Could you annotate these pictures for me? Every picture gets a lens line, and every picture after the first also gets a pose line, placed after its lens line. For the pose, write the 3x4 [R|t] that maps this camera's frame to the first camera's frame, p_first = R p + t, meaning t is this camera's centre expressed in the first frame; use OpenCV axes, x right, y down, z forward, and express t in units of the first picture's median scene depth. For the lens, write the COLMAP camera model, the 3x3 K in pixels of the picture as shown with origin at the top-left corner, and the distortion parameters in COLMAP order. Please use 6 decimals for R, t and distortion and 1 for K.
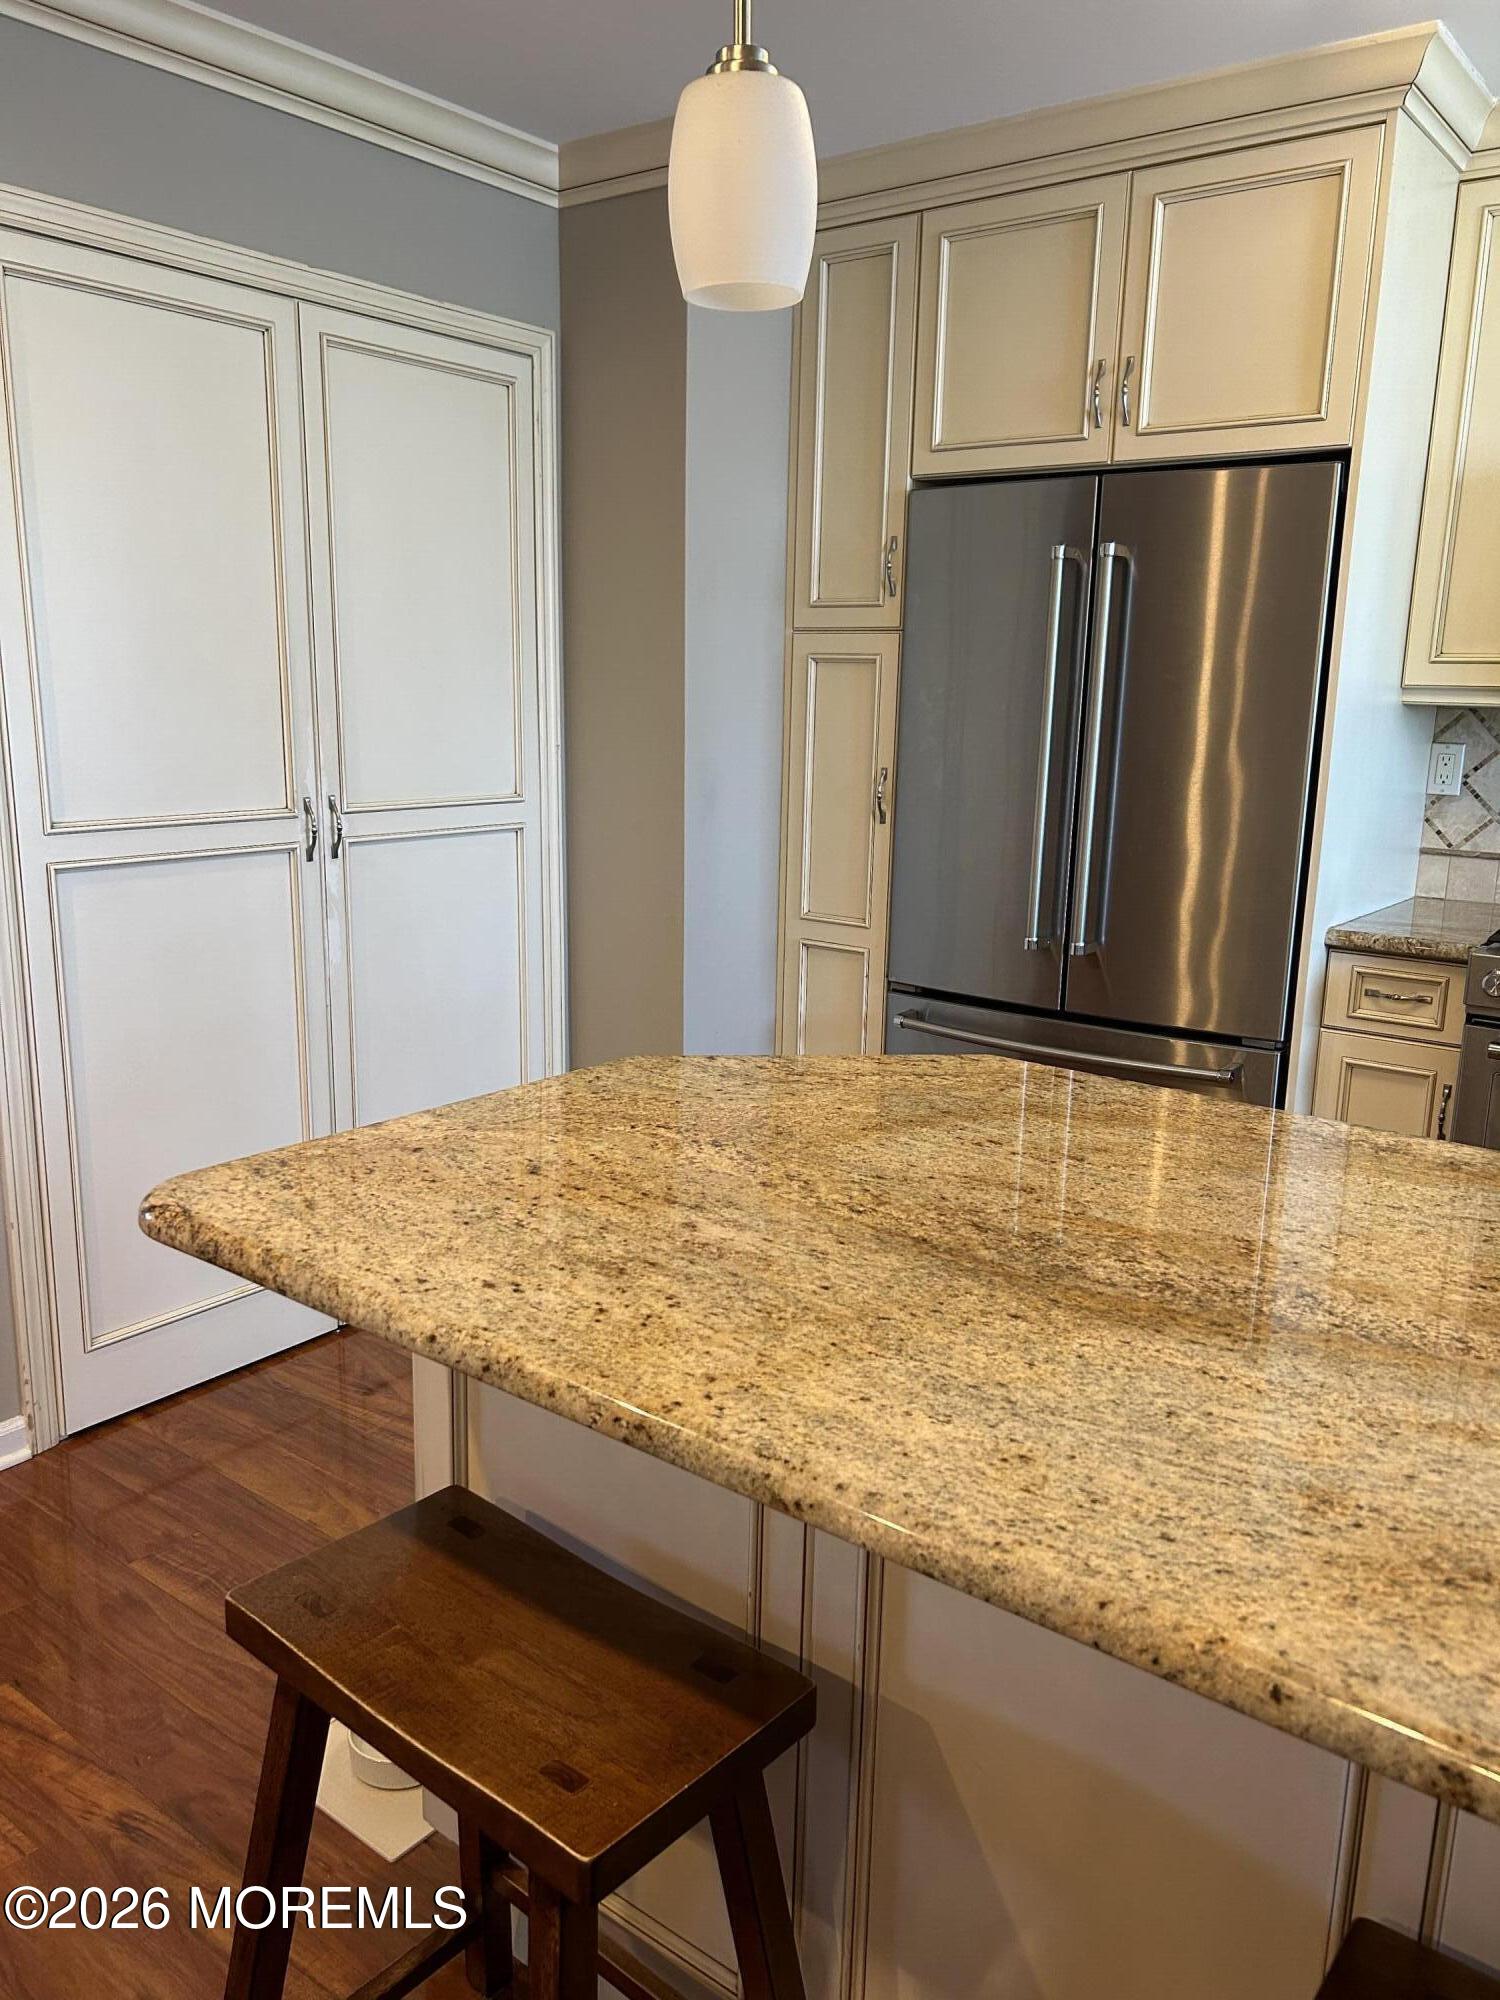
lens RADIAL K [[1510.2, 0, 731.6], [0, 1510.2, 1002.1], [0, 0, 1]] dist [0.039140, -0.078617]
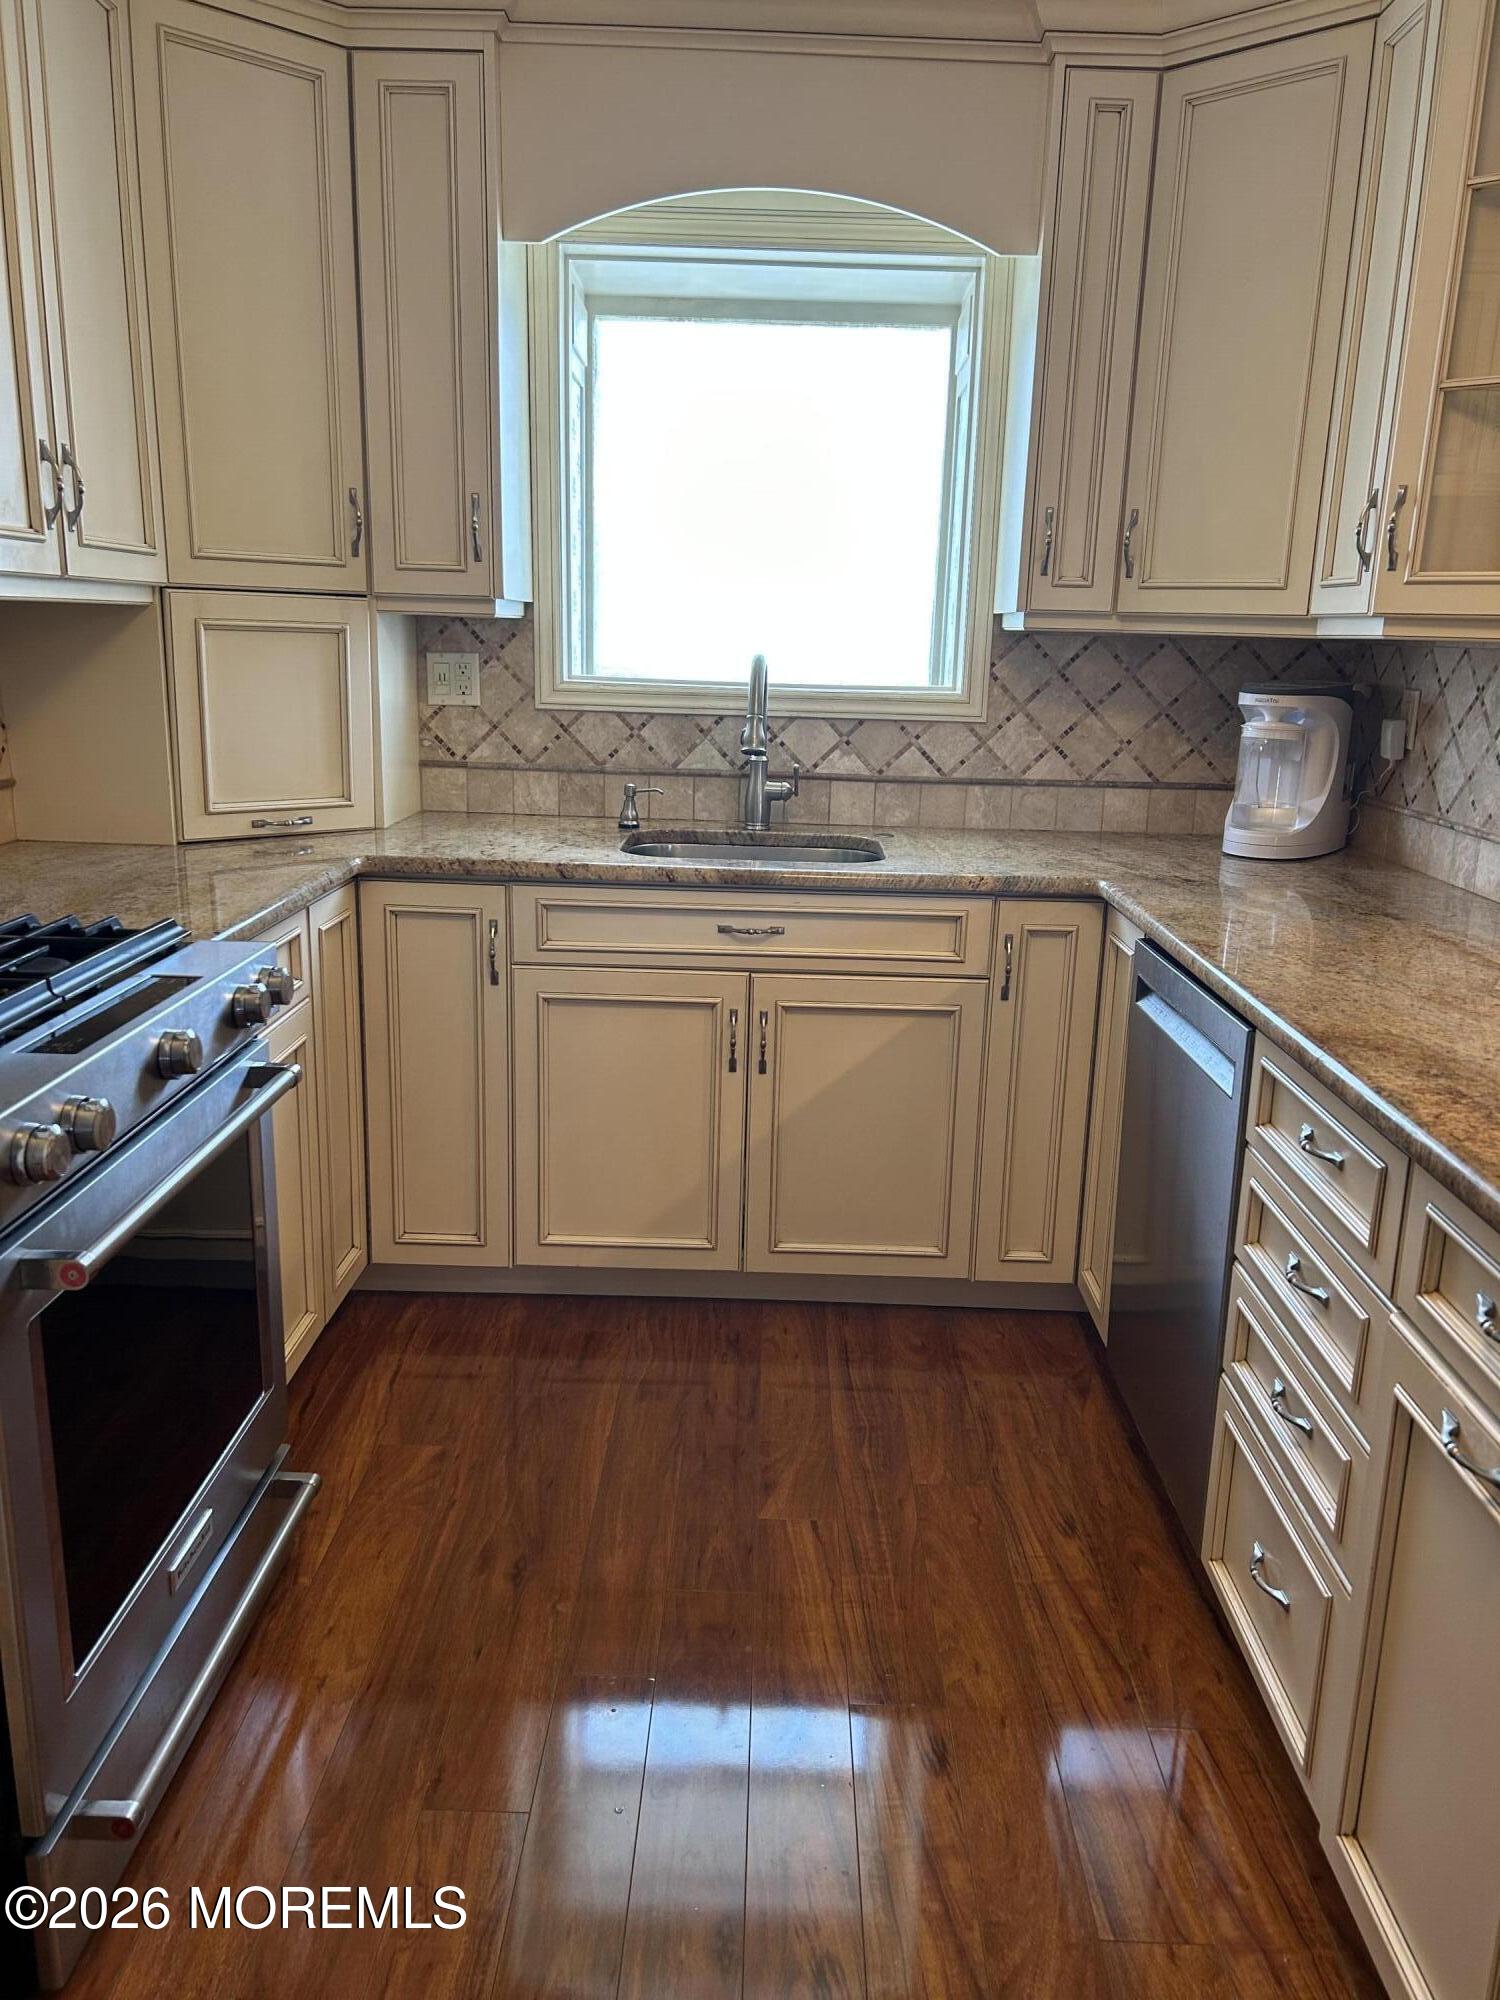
lens RADIAL K [[1510.2, 0, 744.7], [0, 1510.2, 1055.6], [0, 0, 1]] dist [0.039140, -0.078617]
pose [[-0.603647, -0.253695, 0.755810, -0.442280], [0.124745, 0.906287, 0.403834, -0.294618], [-0.787432, 0.338057, -0.515431, 1.397789]]
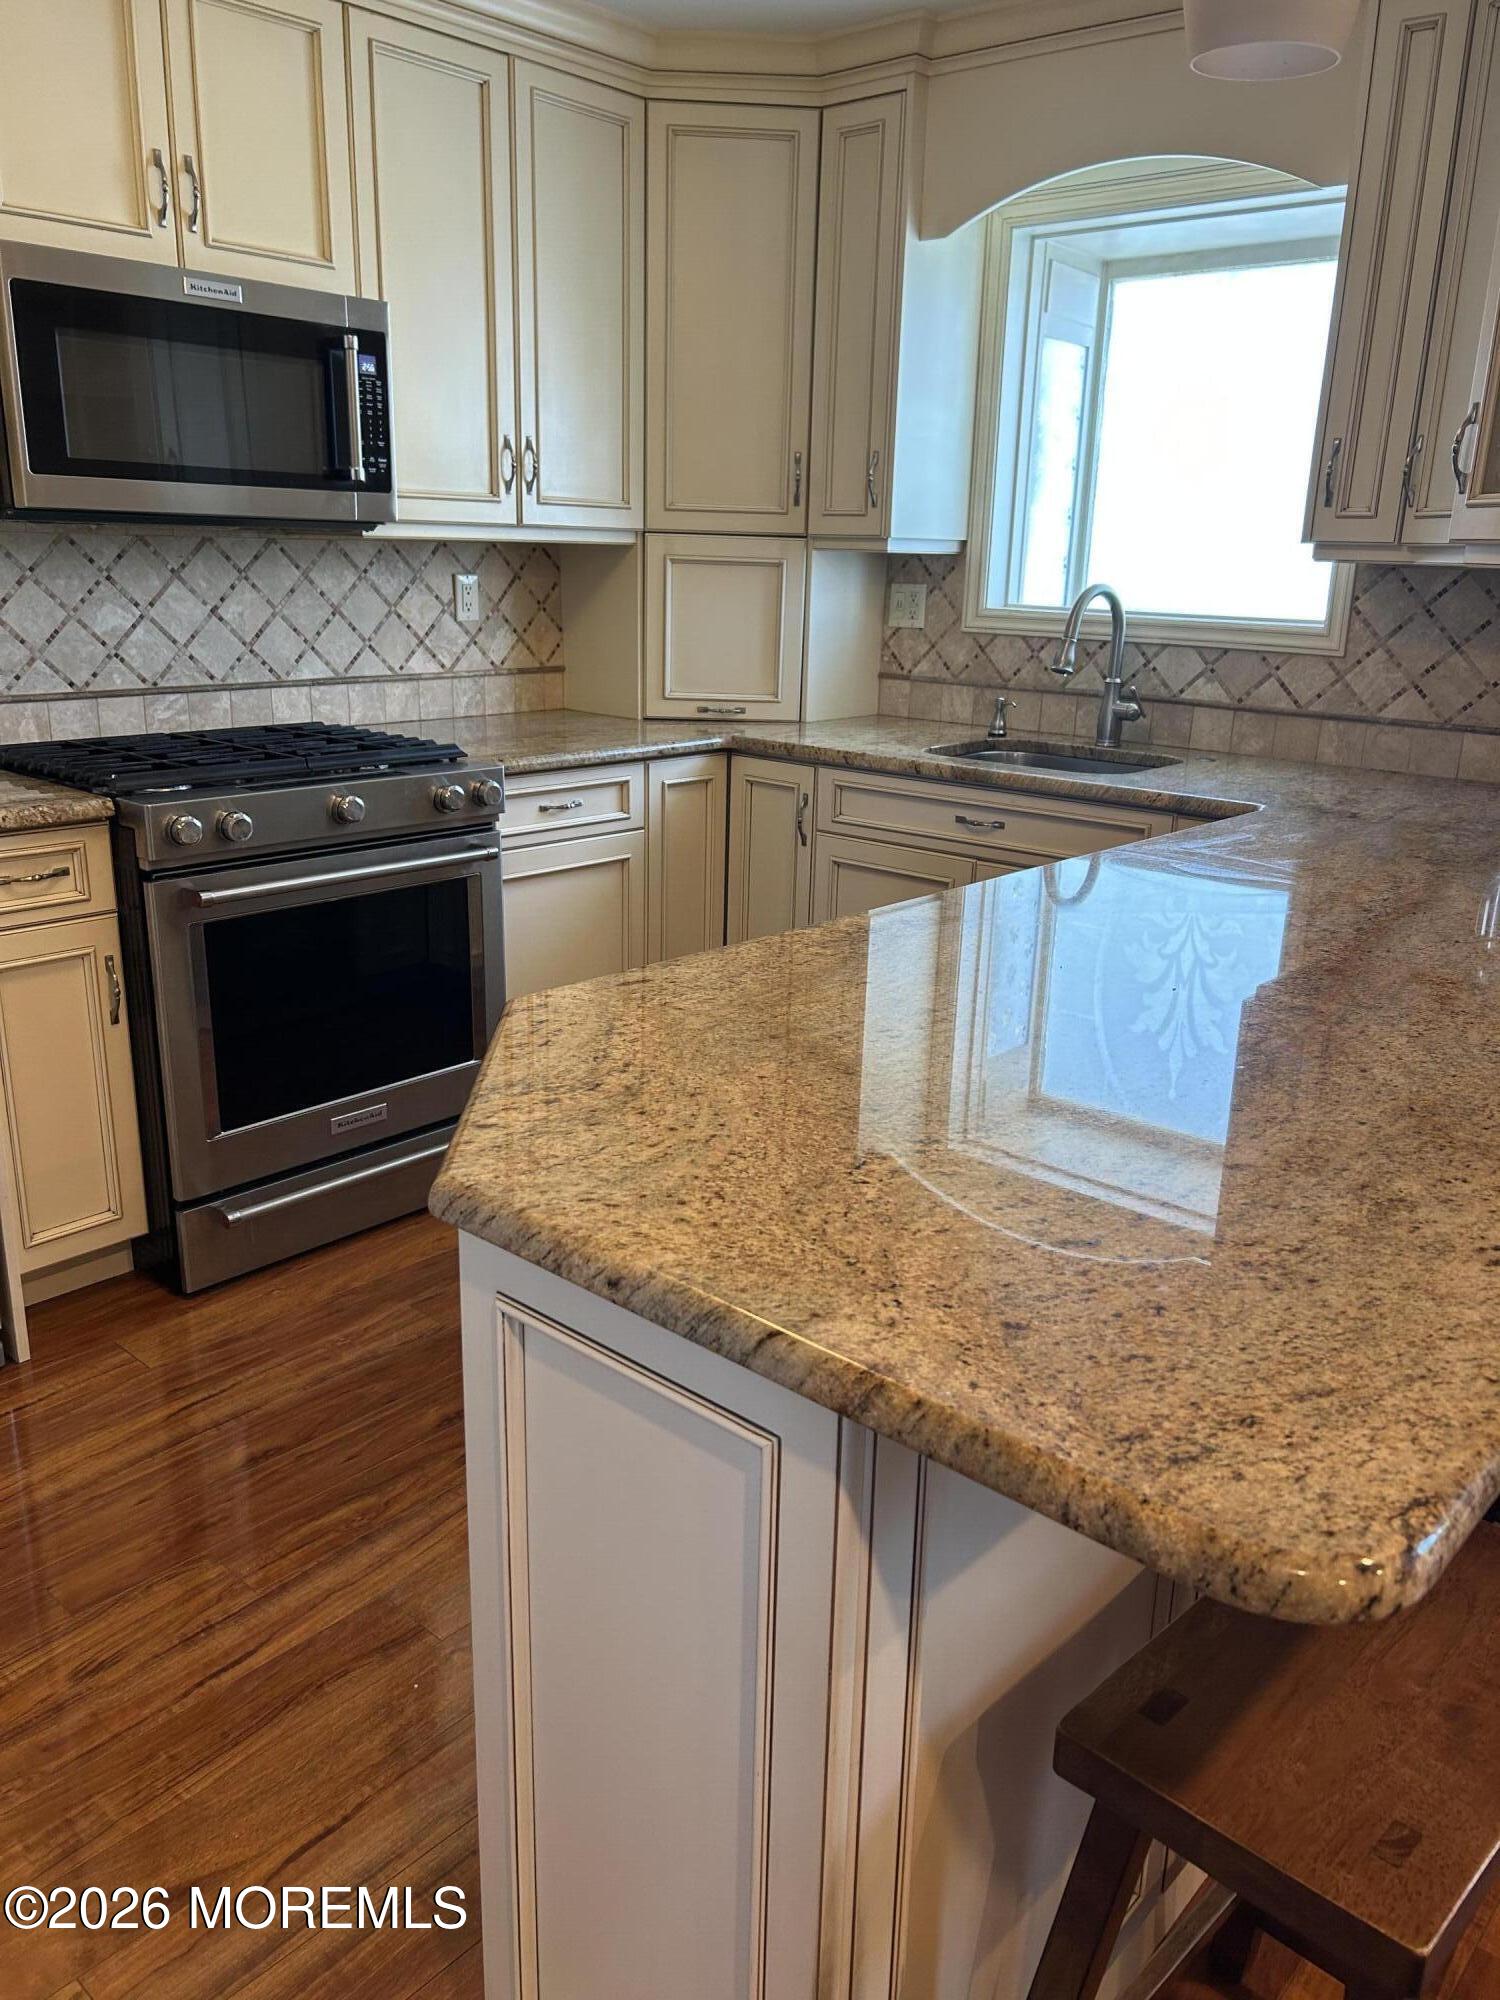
lens RADIAL K [[1510.2, 0, 771.9], [0, 1510.2, 1019.8], [0, 0, 1]] dist [0.039140, -0.078617]
pose [[0.057582, -0.317908, 0.946372, -0.746098], [0.183295, 0.935197, 0.303001, -0.220555], [-0.981370, 0.156018, 0.112121, 0.993538]]
